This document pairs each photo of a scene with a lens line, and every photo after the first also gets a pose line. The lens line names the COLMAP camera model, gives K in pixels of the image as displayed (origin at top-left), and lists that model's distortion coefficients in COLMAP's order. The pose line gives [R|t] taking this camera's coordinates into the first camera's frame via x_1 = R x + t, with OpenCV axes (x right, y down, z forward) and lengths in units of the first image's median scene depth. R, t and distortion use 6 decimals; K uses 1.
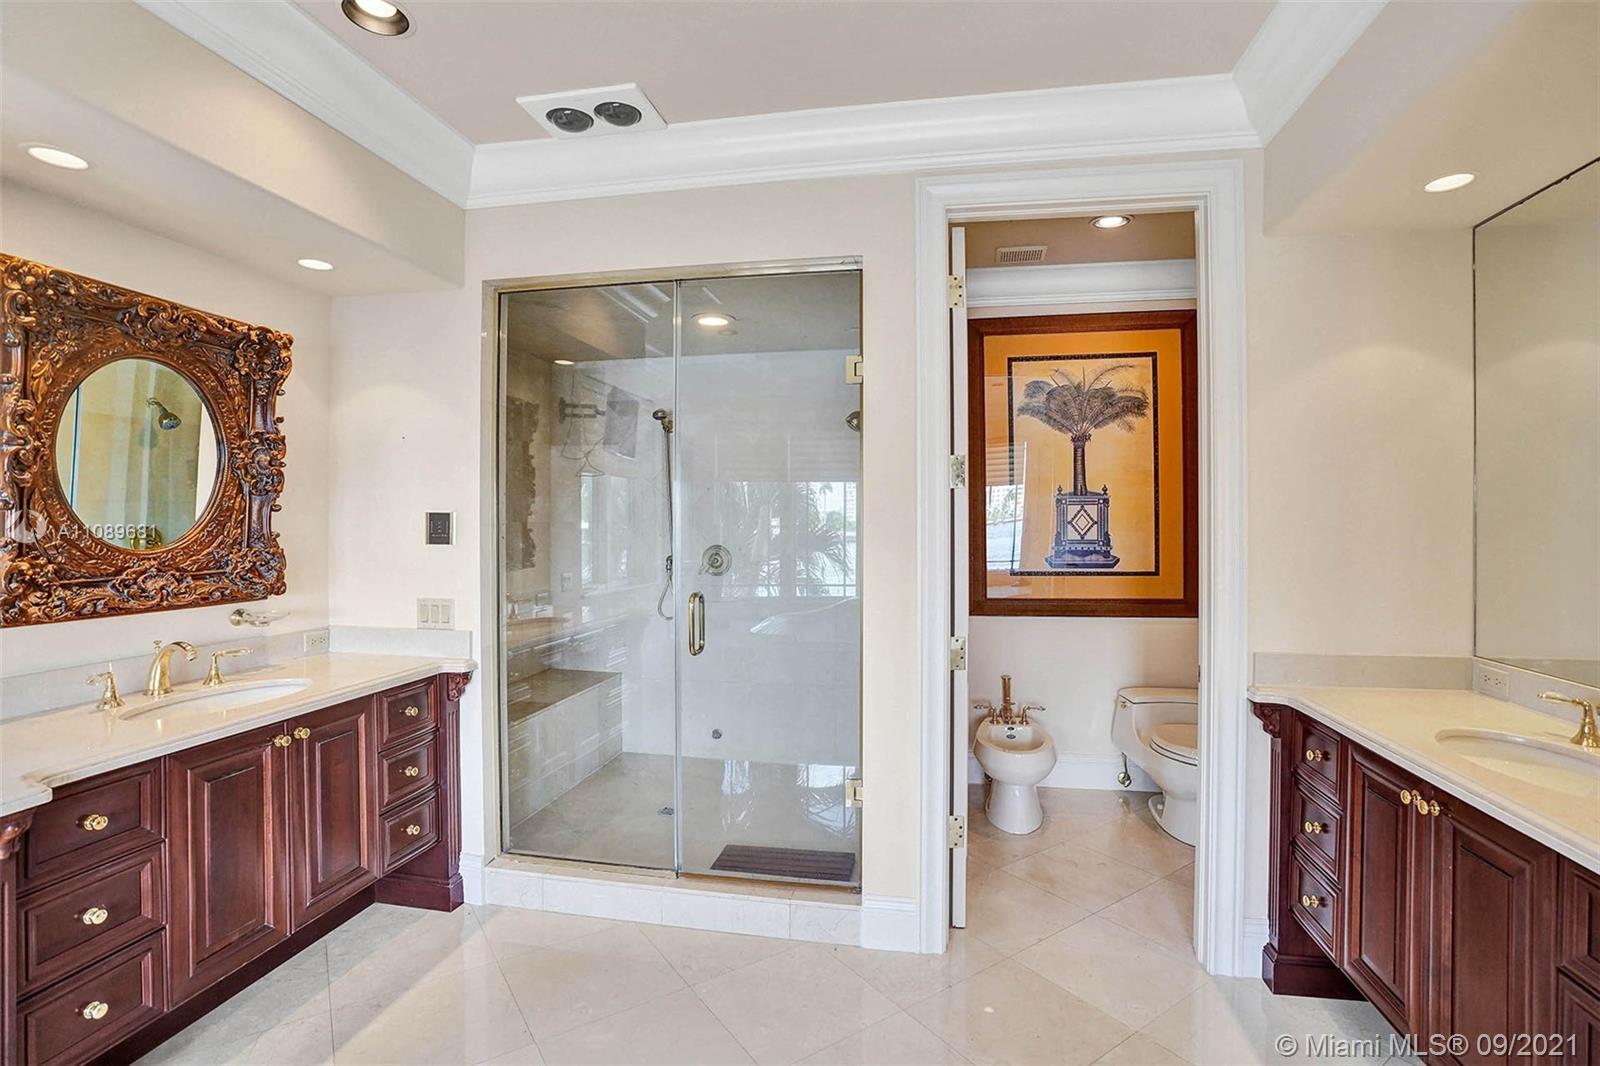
lens RADIAL K [[748.9, 0, 804.4], [0, 748.9, 522.7], [0, 0, 1]] dist [-0.033458, 0.006523]
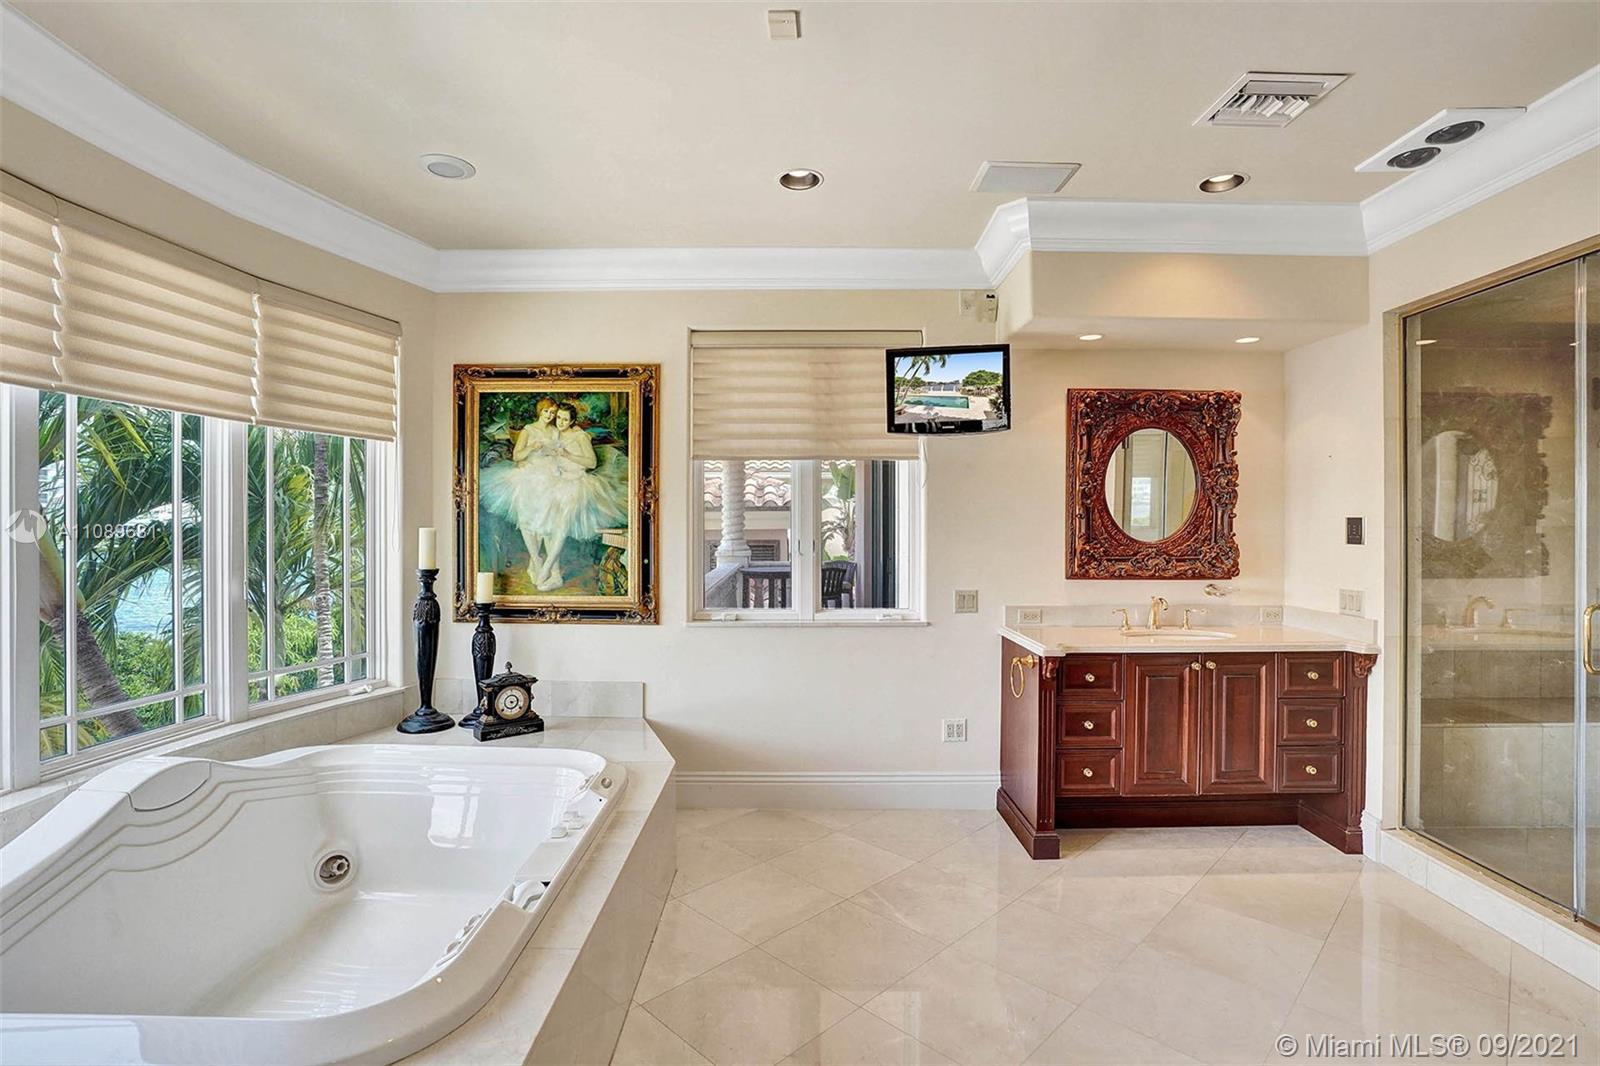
lens RADIAL K [[748.9, 0, 802.1], [0, 748.9, 533.2], [0, 0, 1]] dist [-0.033458, 0.006523]
pose [[0.185564, 0.005893, -0.982614, 0.553563], [-0.003364, 0.999980, 0.005362, 0.009516], [0.982626, 0.002311, 0.185580, -0.087627]]
